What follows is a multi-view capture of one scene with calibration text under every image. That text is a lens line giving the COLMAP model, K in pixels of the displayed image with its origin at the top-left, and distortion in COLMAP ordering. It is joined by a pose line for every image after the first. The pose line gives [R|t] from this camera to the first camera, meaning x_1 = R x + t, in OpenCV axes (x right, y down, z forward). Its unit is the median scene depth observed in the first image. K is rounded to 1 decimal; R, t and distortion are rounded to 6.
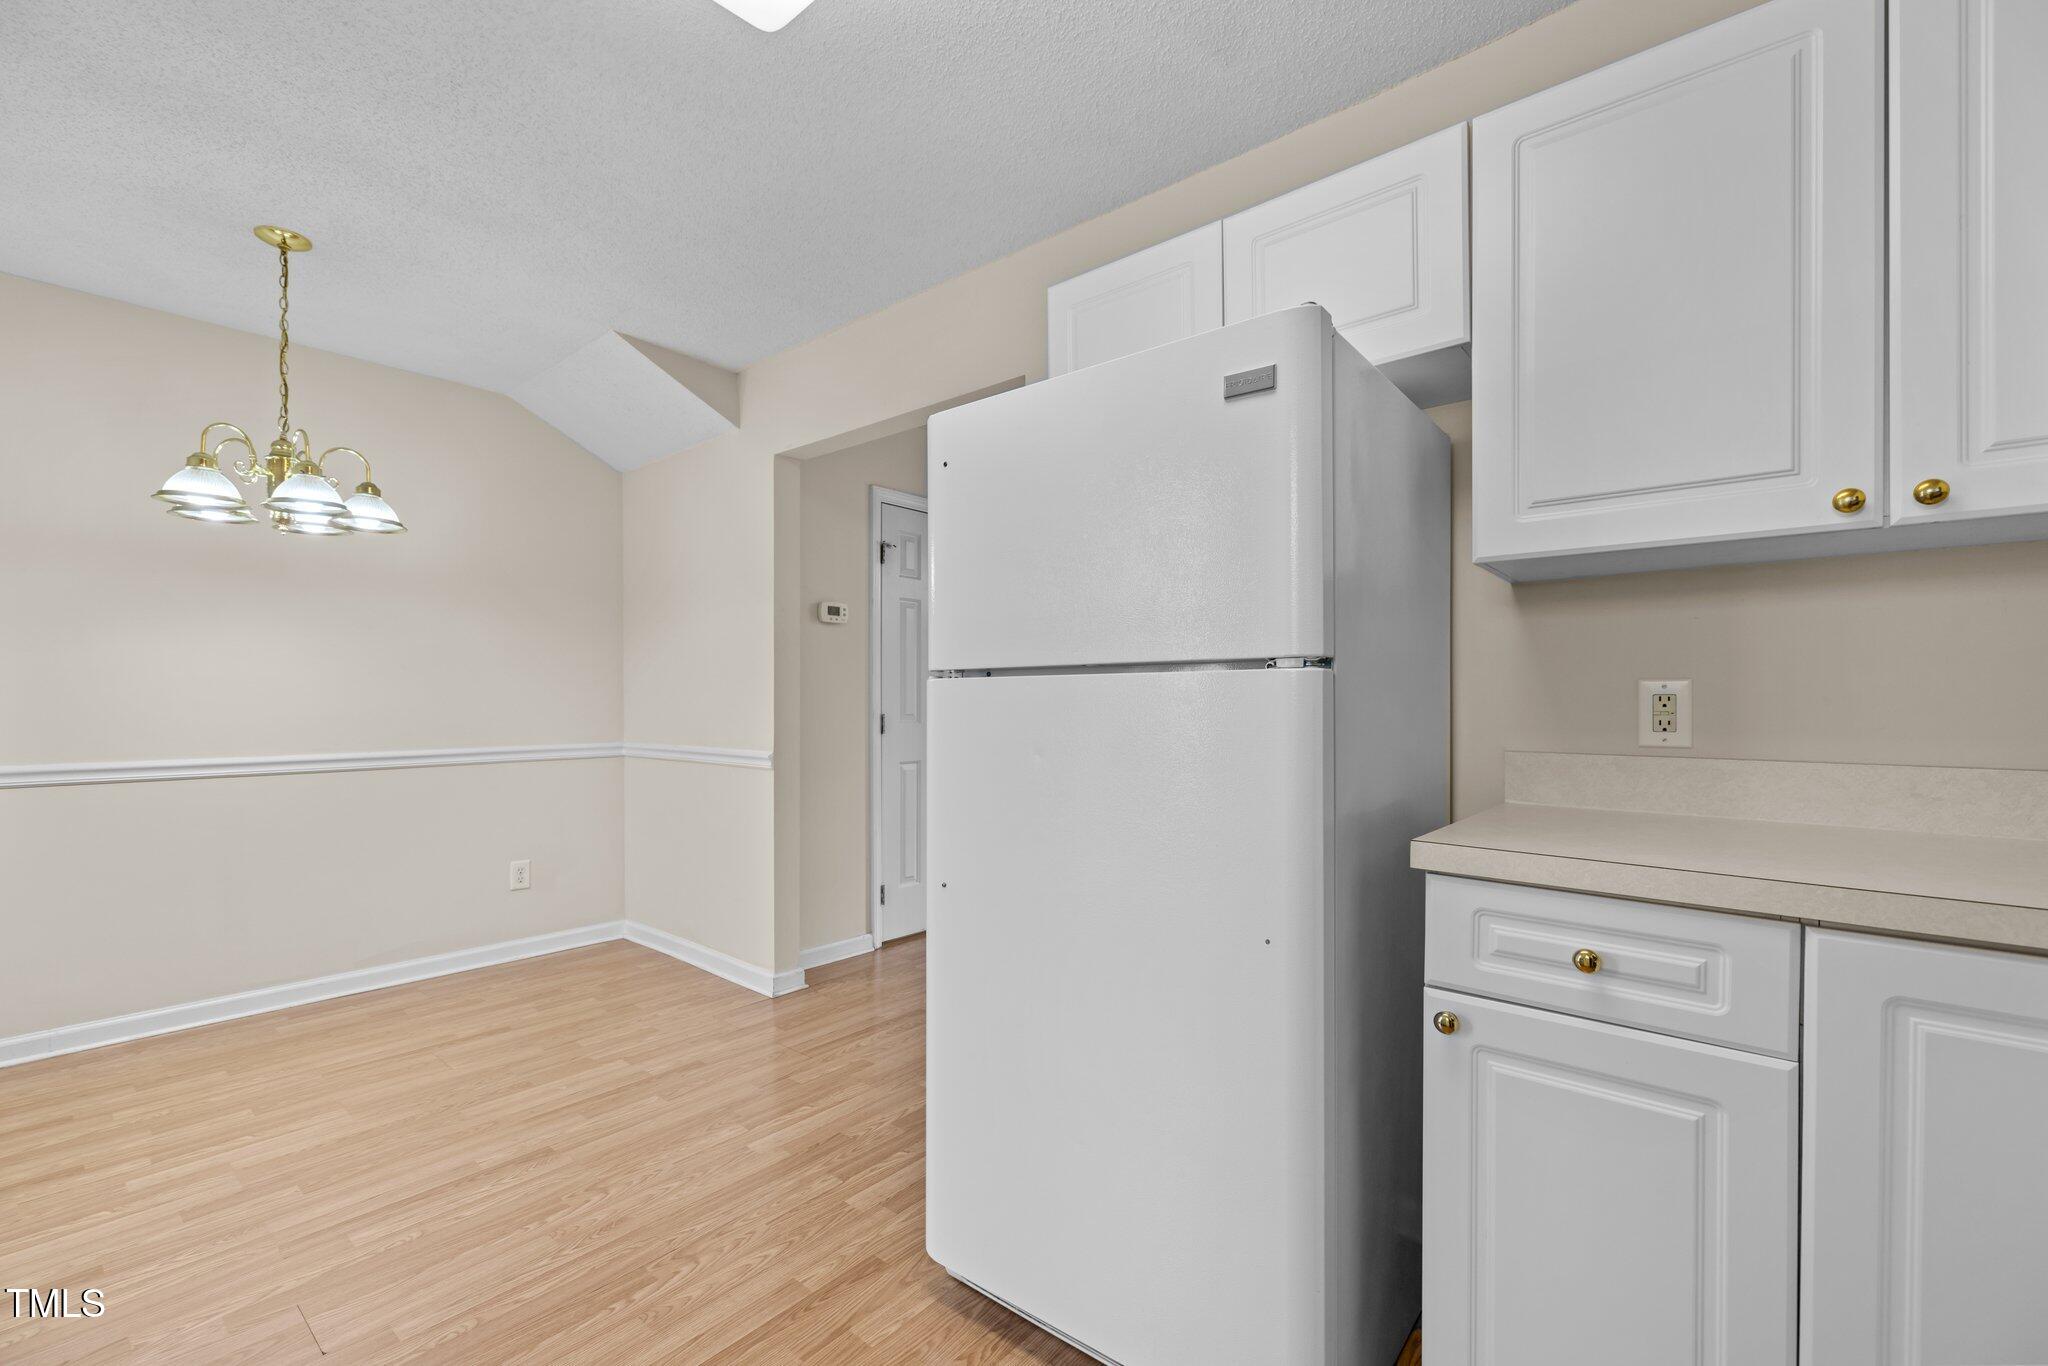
lens RADIAL K [[864.8, 0, 1024.5], [0, 864.8, 691.8], [0, 0, 1]] dist [0.002343, 0.000488]
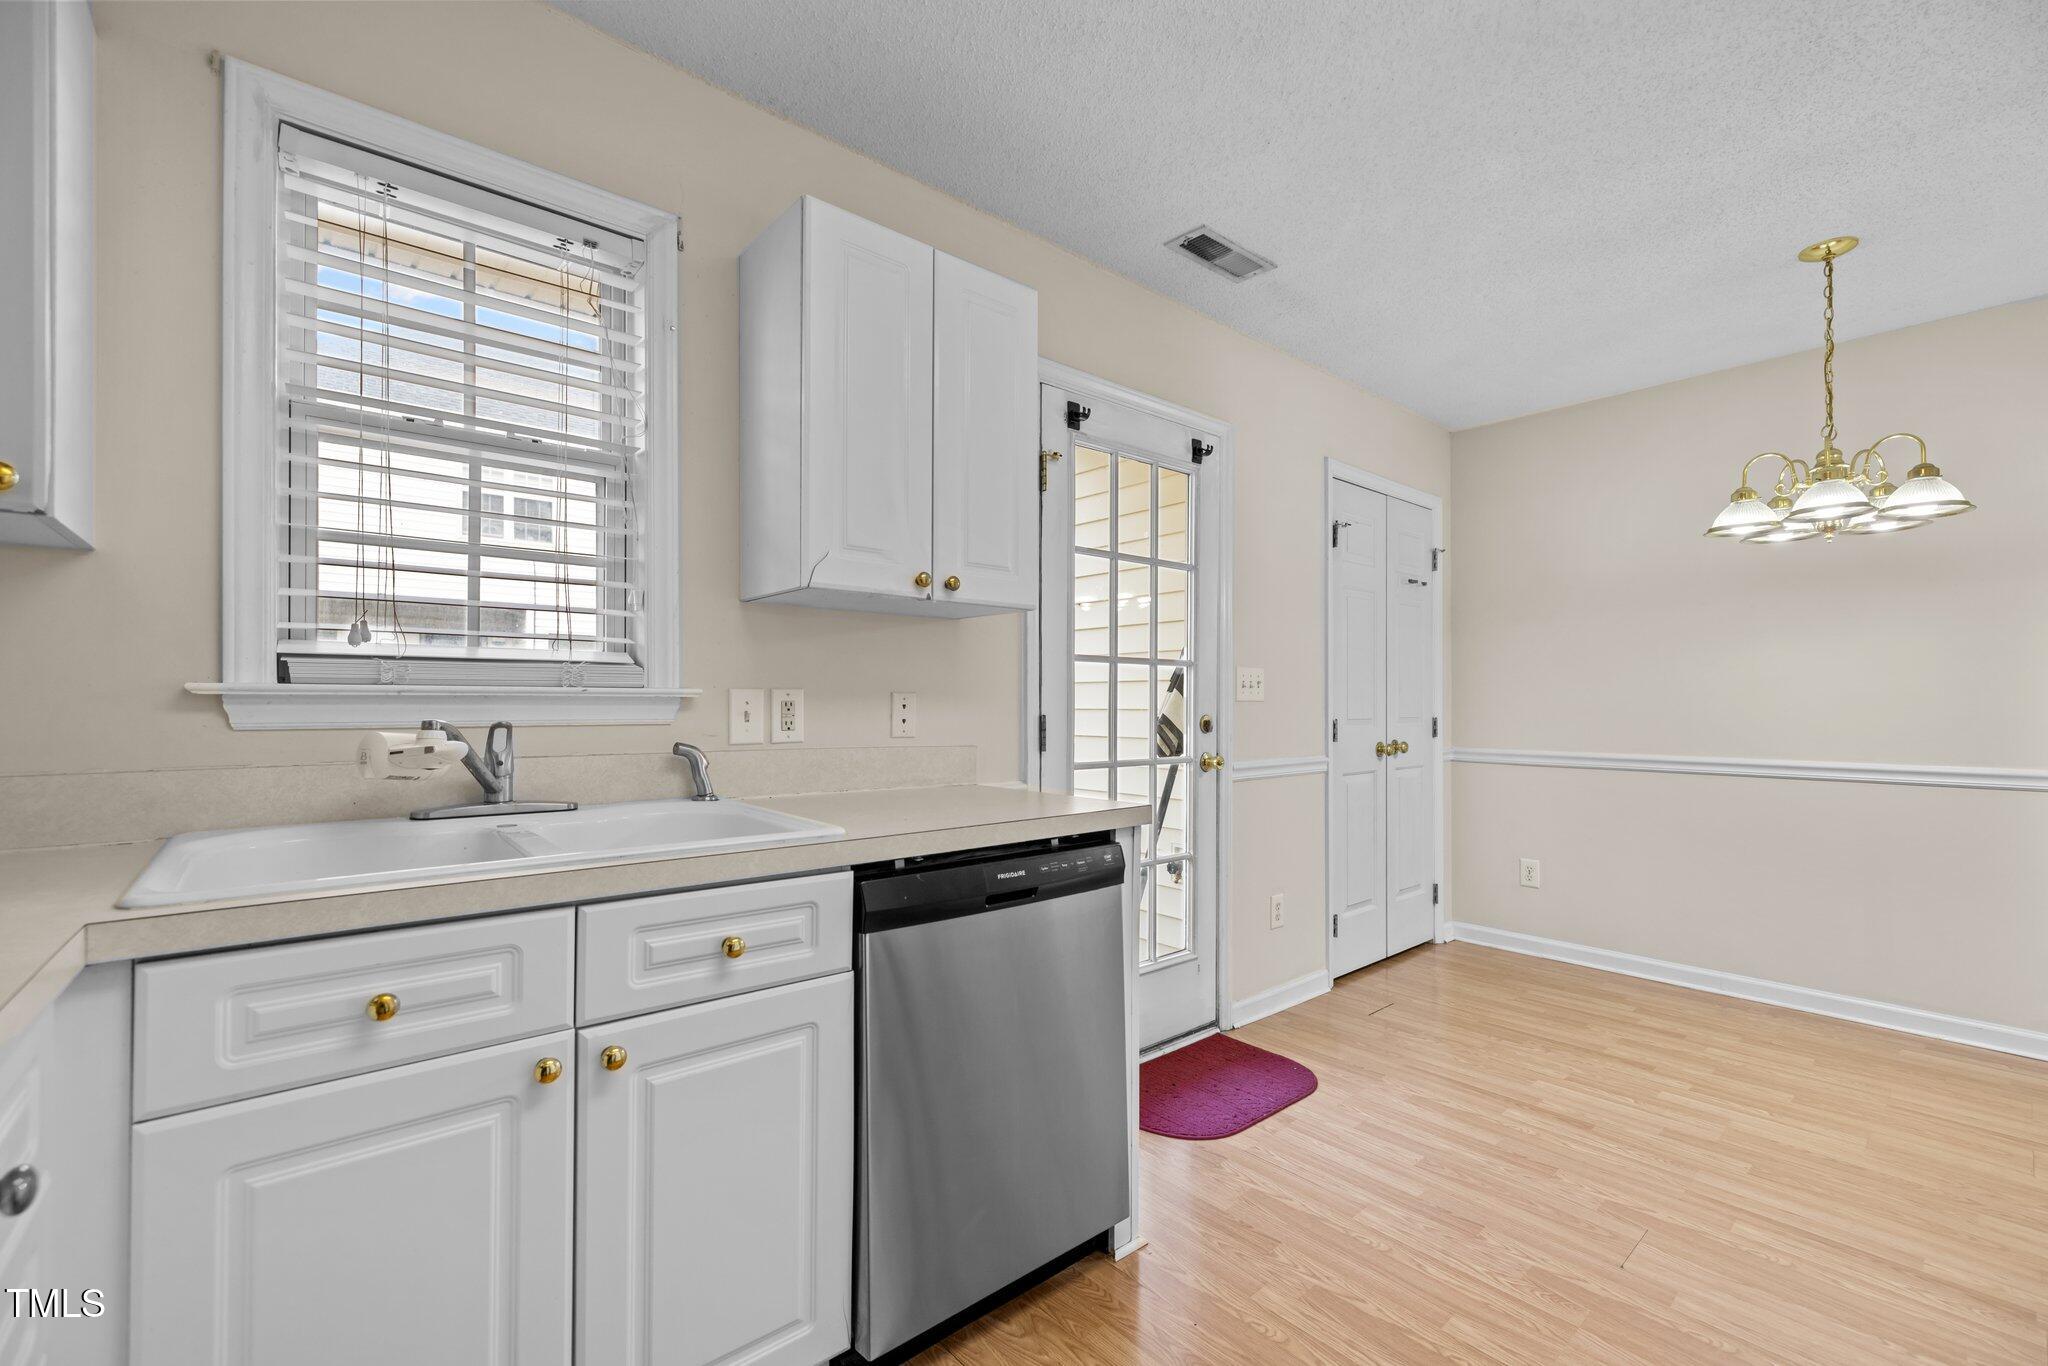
lens RADIAL K [[864.8, 0, 1025.3], [0, 864.8, 696.8], [0, 0, 1]] dist [0.002343, 0.000488]
pose [[-0.144485, -0.004663, -0.989496, 0.298821], [0.005423, 0.999970, -0.005504, -0.002085], [0.989492, -0.006162, -0.144455, 0.242273]]
